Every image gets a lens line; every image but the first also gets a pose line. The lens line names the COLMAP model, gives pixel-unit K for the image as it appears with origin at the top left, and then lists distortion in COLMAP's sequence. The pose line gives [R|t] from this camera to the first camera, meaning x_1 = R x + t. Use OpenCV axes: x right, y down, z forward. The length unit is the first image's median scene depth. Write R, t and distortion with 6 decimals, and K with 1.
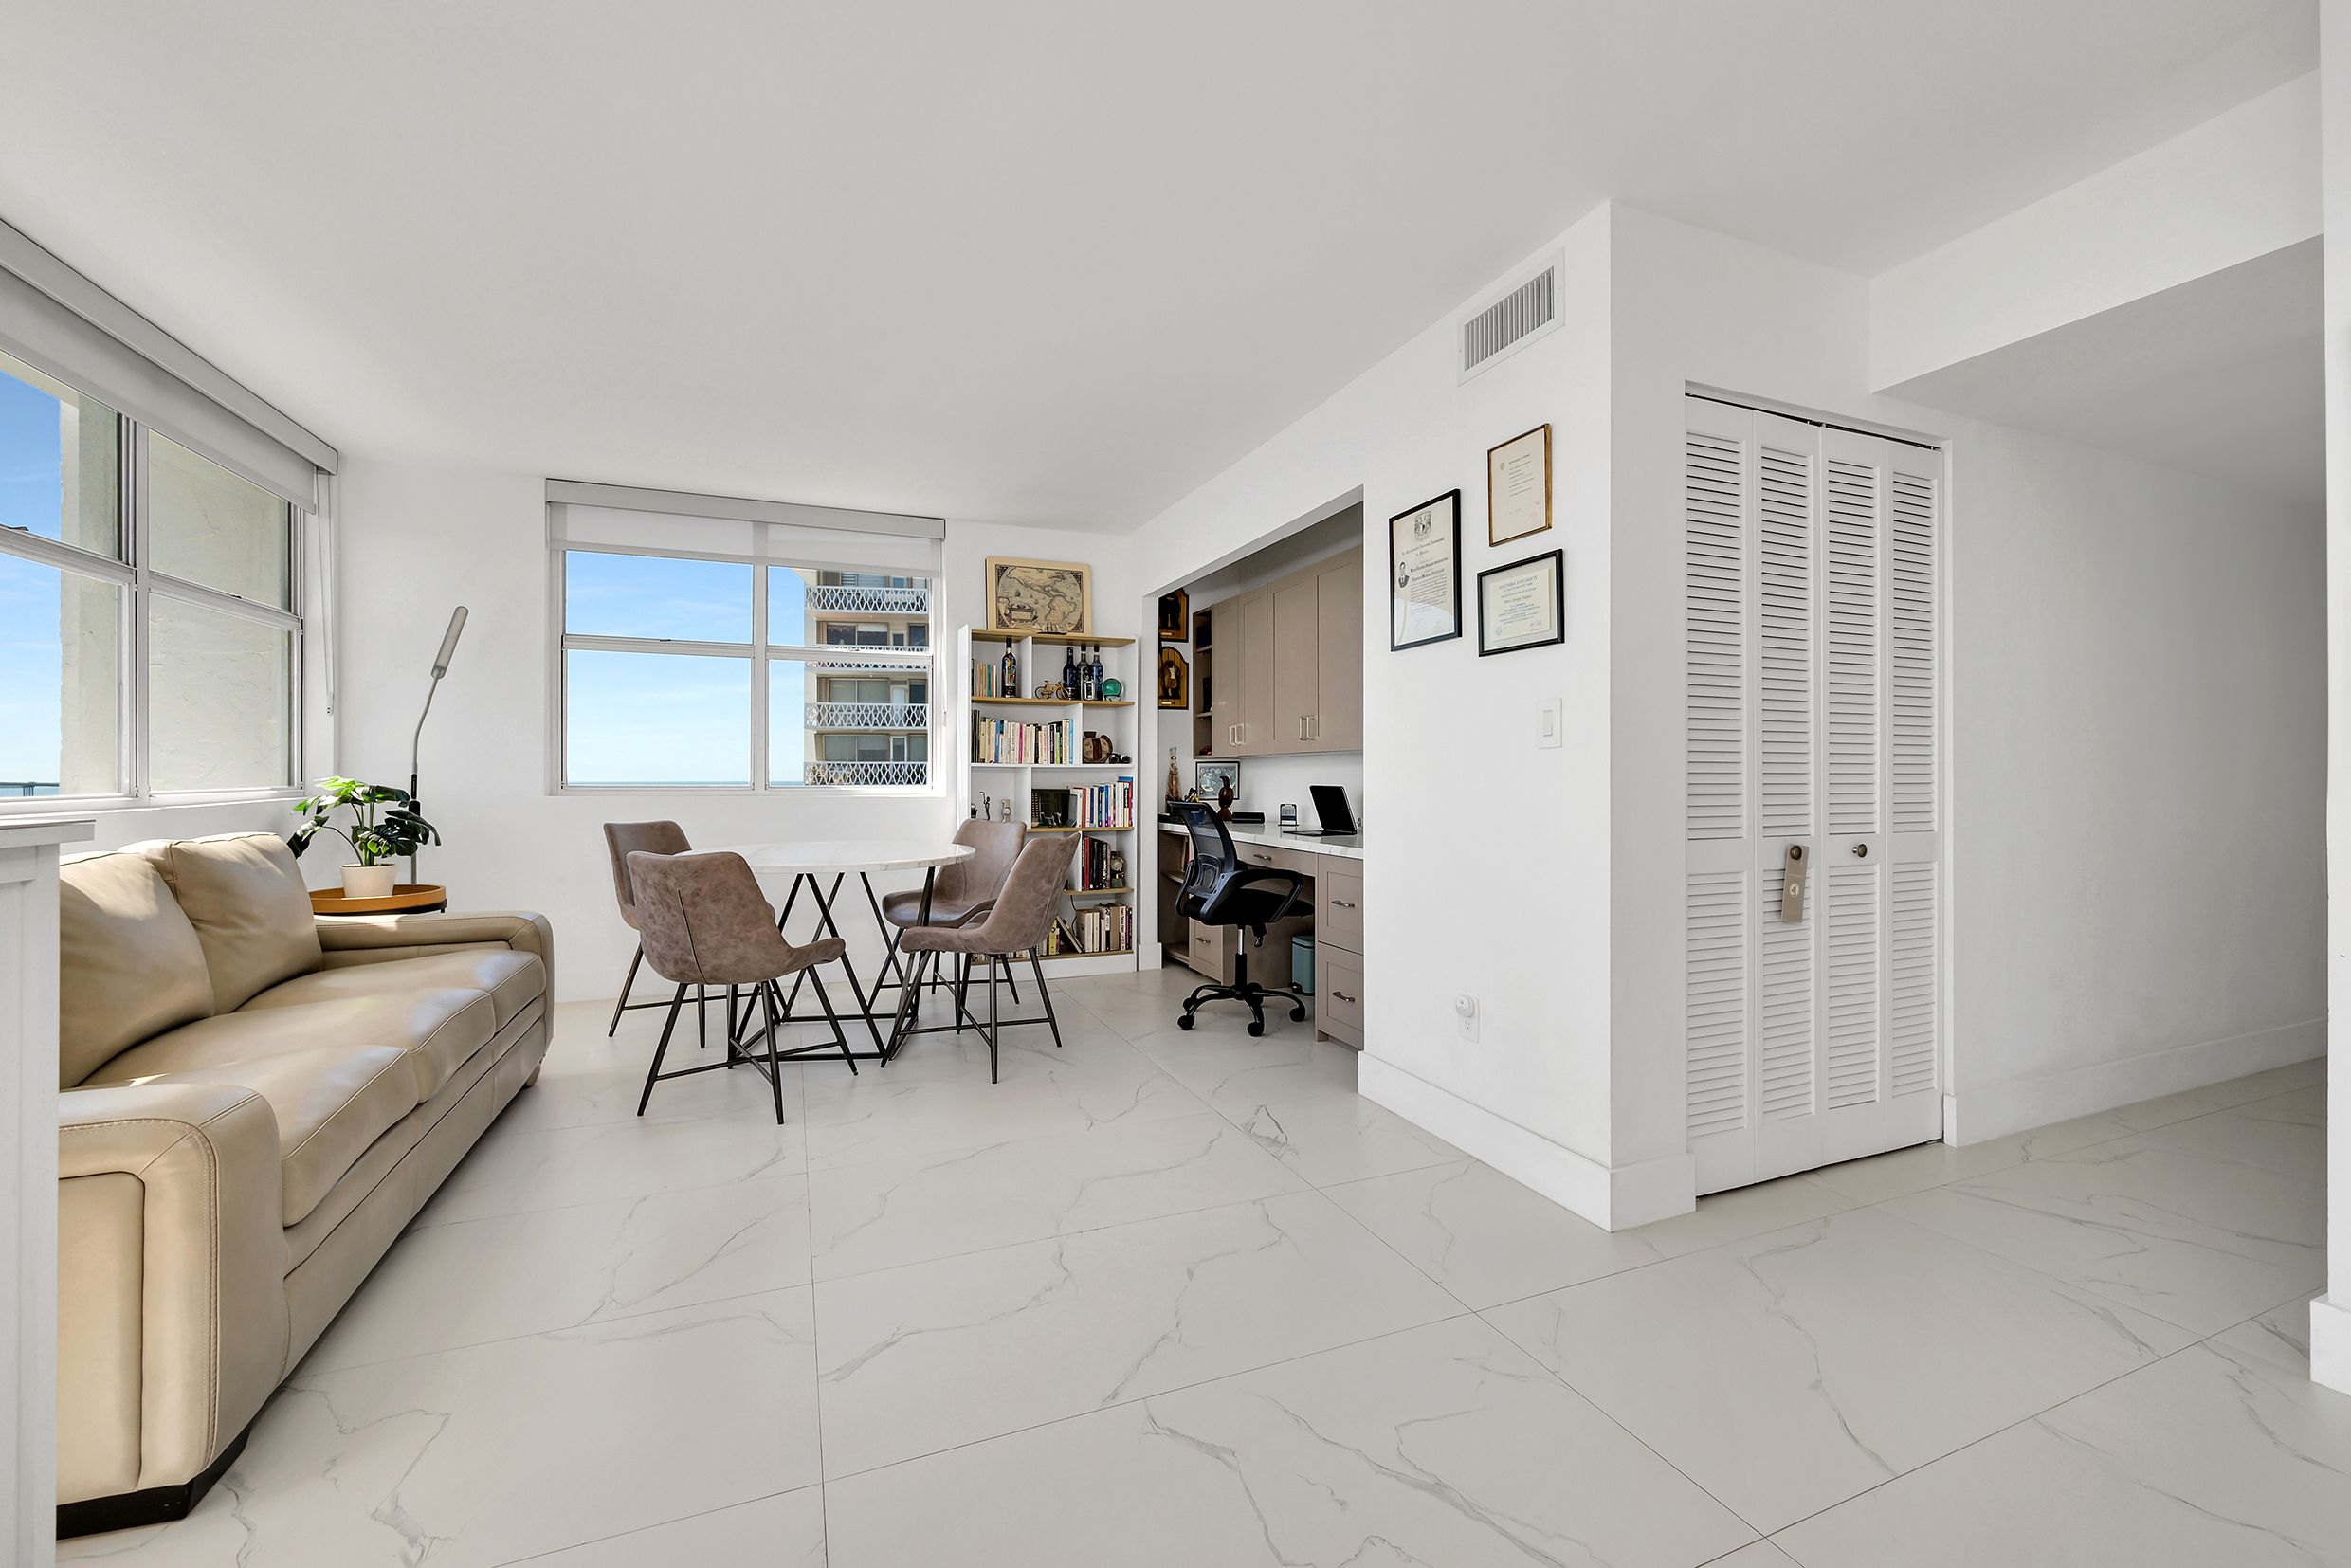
lens RADIAL K [[933.5, 0, 1192.4], [0, 933.5, 770.5], [0, 0, 1]] dist [-0.005129, -0.000615]
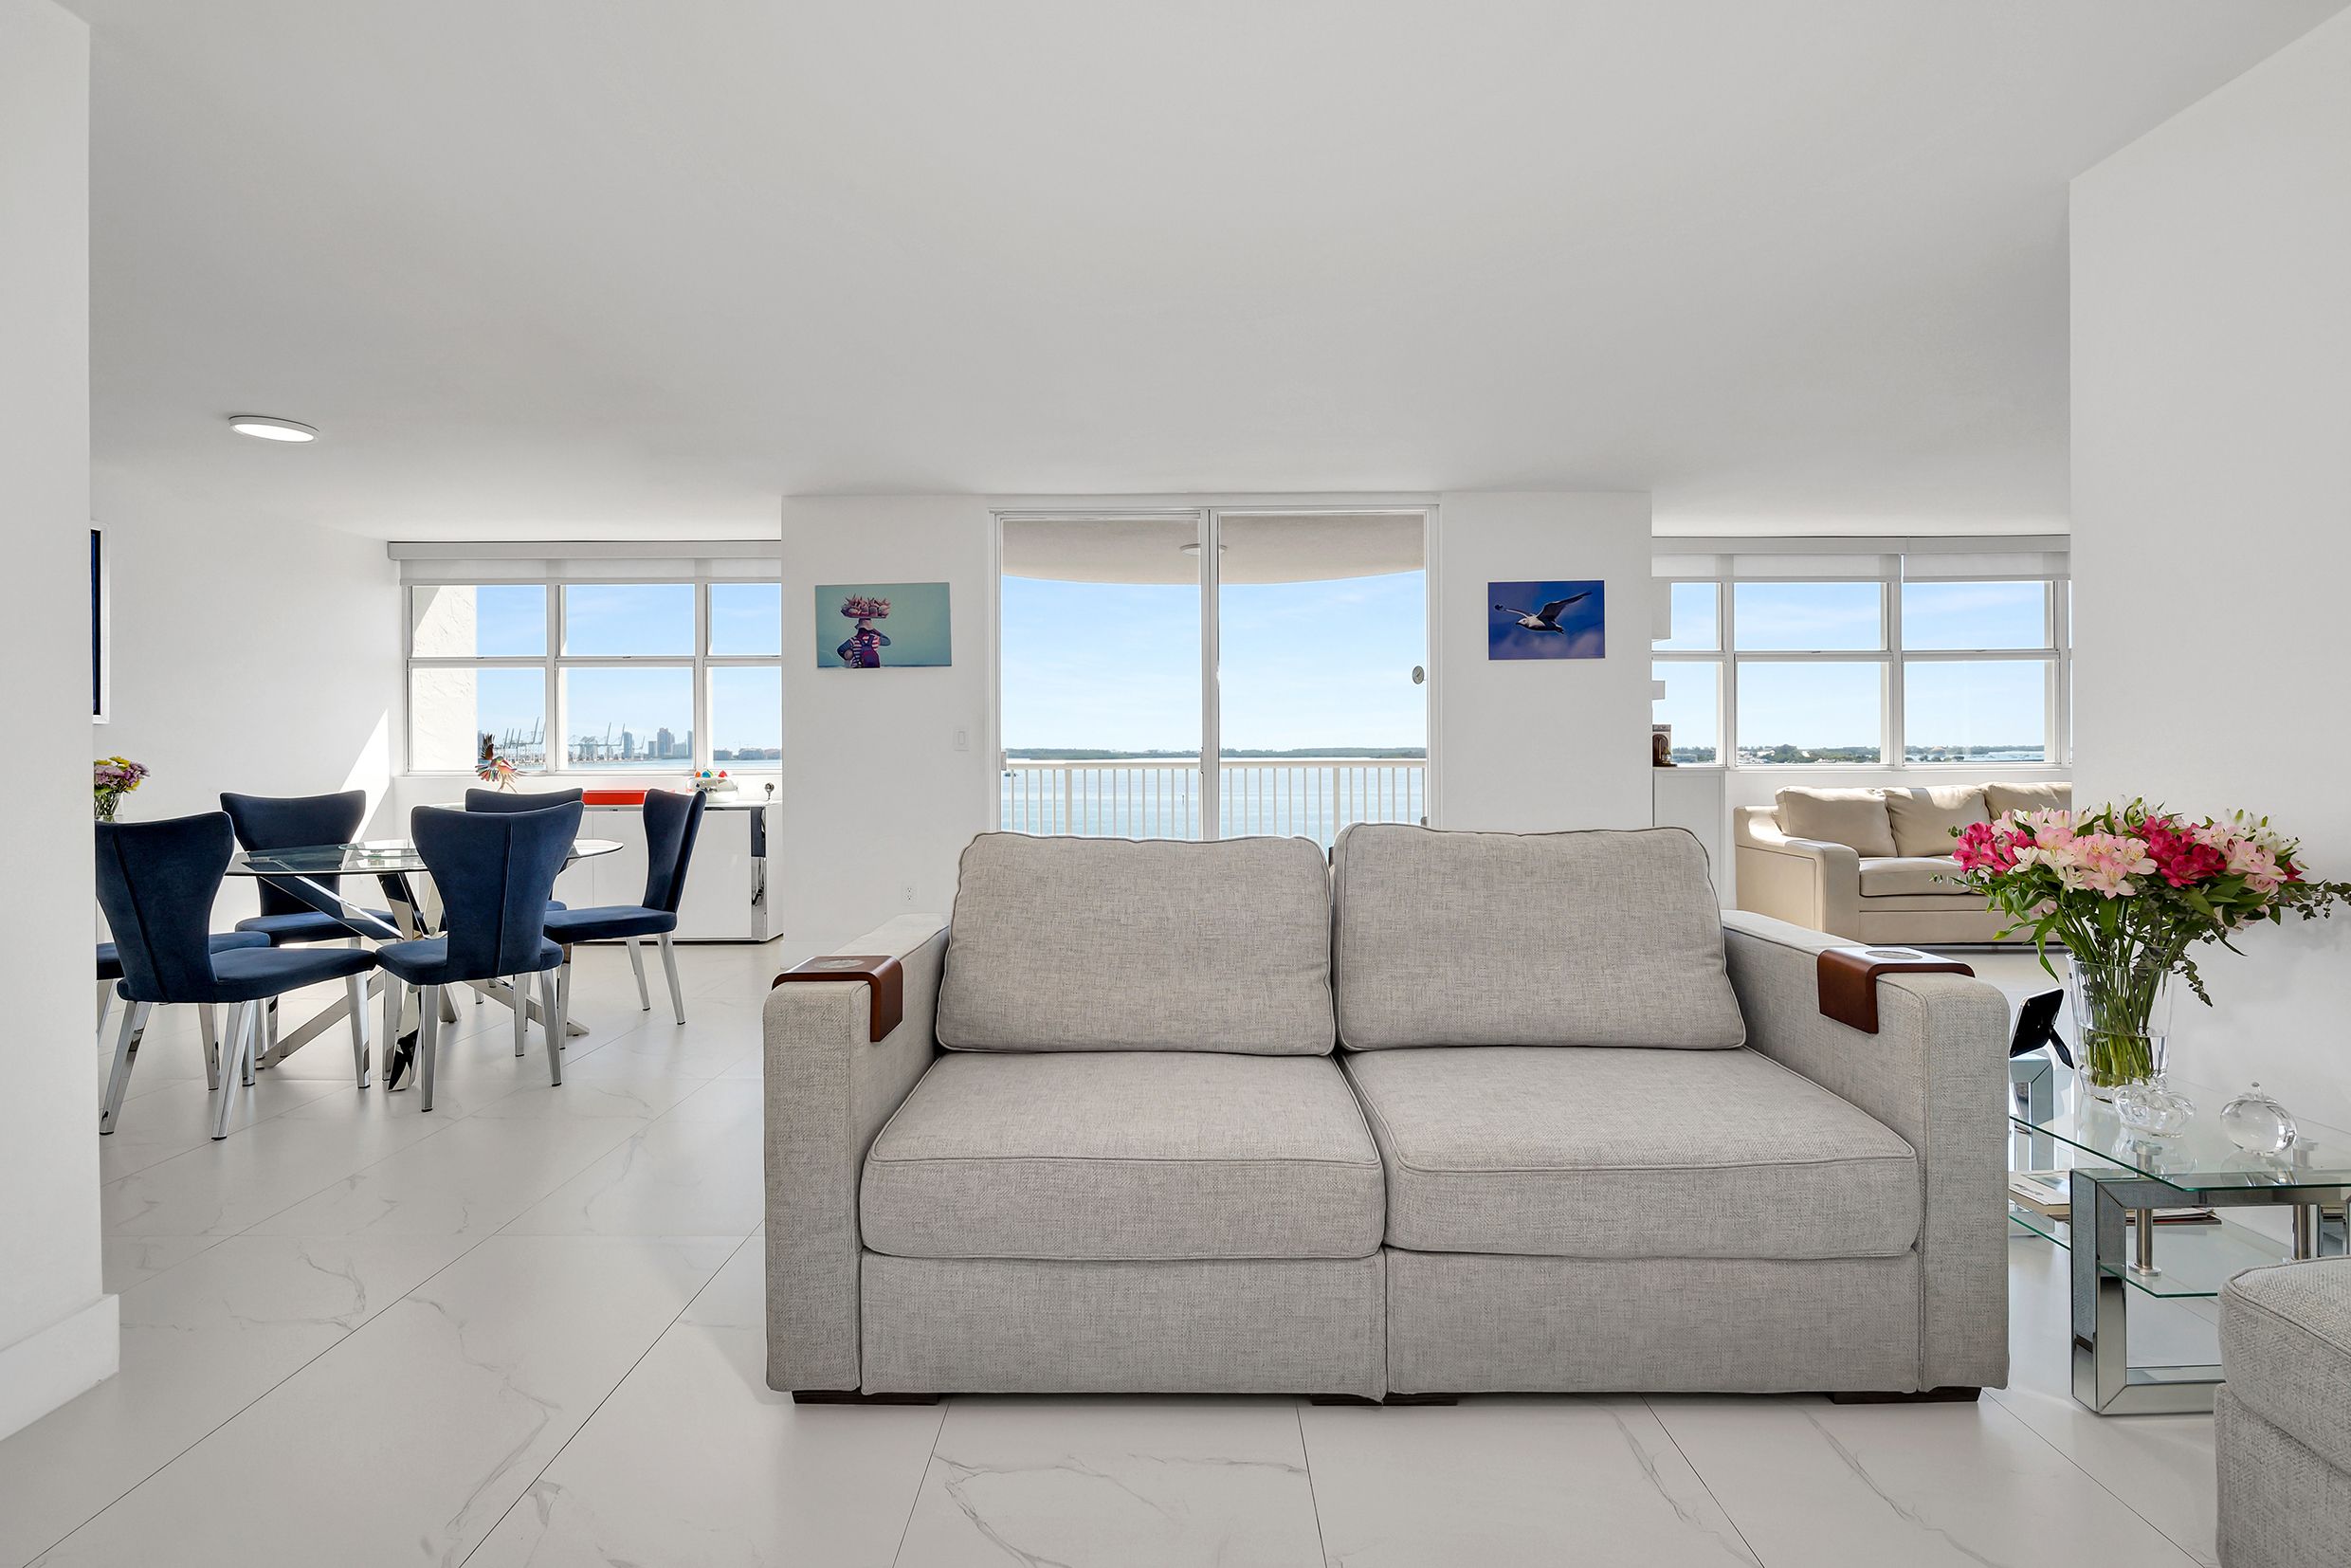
lens RADIAL K [[1077.0, 0, 1170.5], [0, 1077.0, 757.1], [0, 0, 1]] dist [-0.002893, 0.002274]
pose [[-0.394460, 0.012593, -0.918827, 1.063718], [0.015127, 0.999860, 0.007209, -0.018181], [0.918788, -0.011055, -0.394595, 0.081666]]
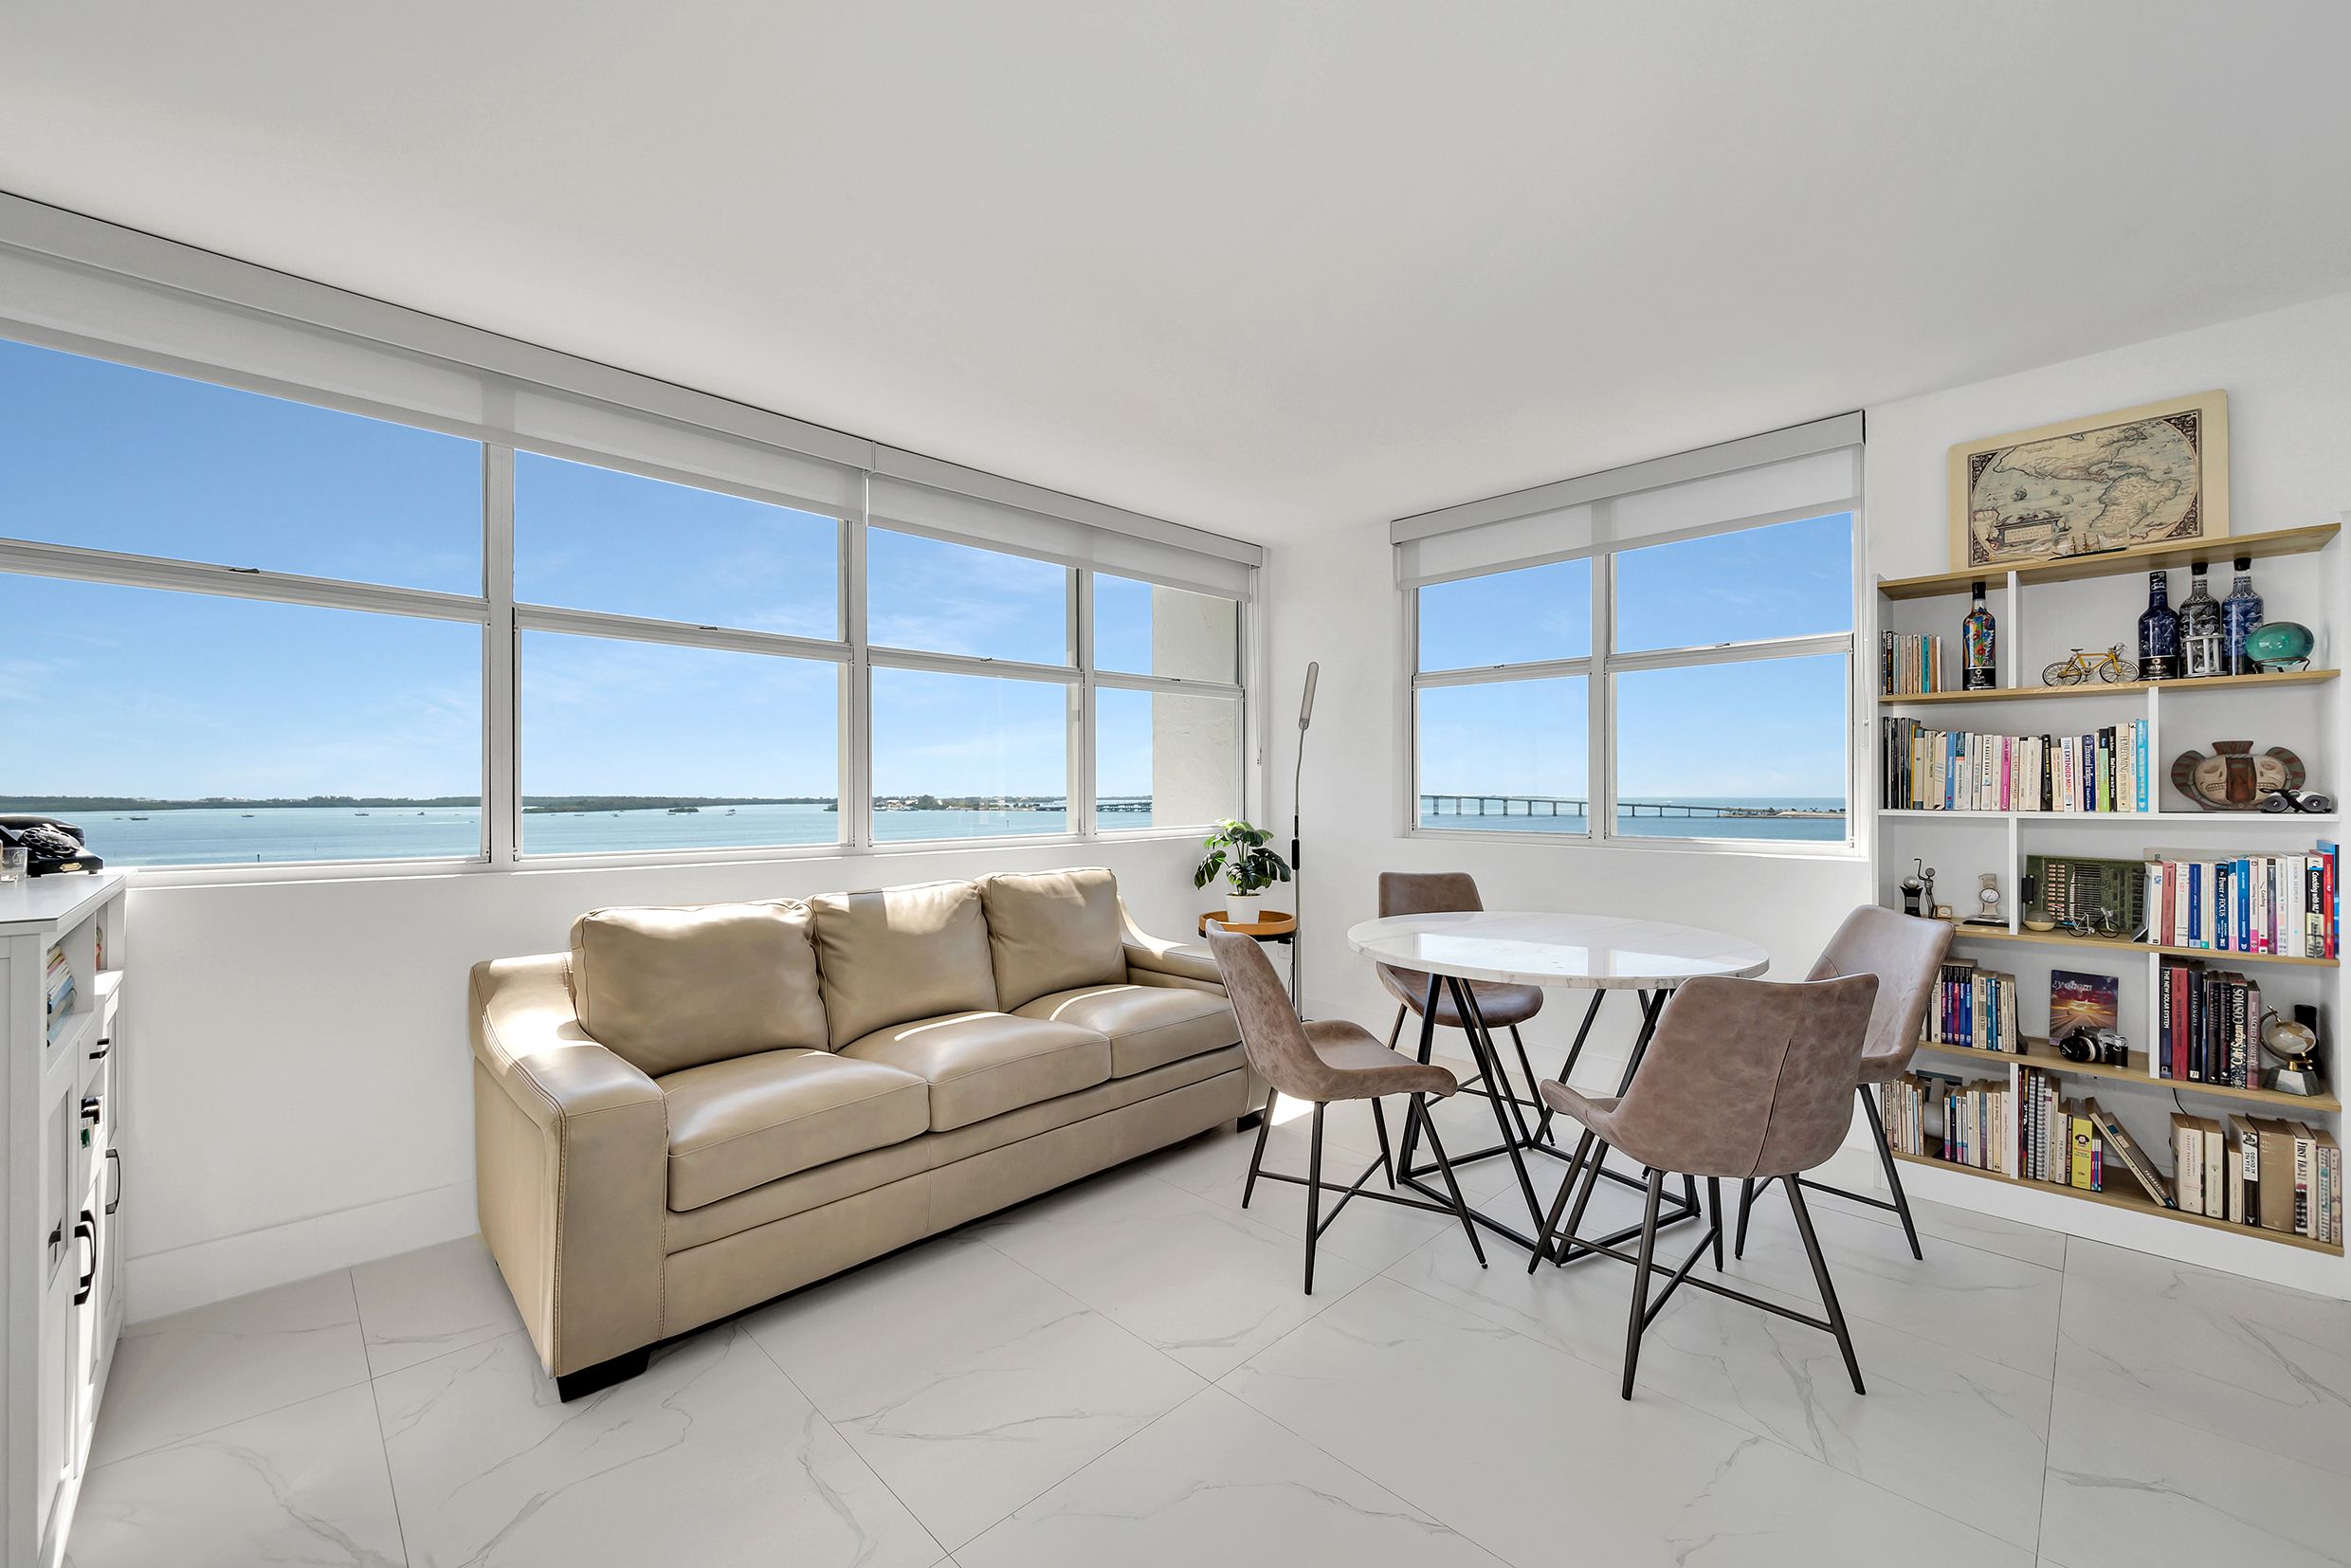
lens RADIAL K [[933.5, 0, 1192.6], [0, 933.5, 794.7], [0, 0, 1]] dist [-0.005129, -0.000615]
pose [[0.379023, 0.002594, -0.925384, 0.135303], [0.006961, 0.999960, 0.005654, -0.022868], [0.925361, -0.008585, 0.378989, 0.363701]]
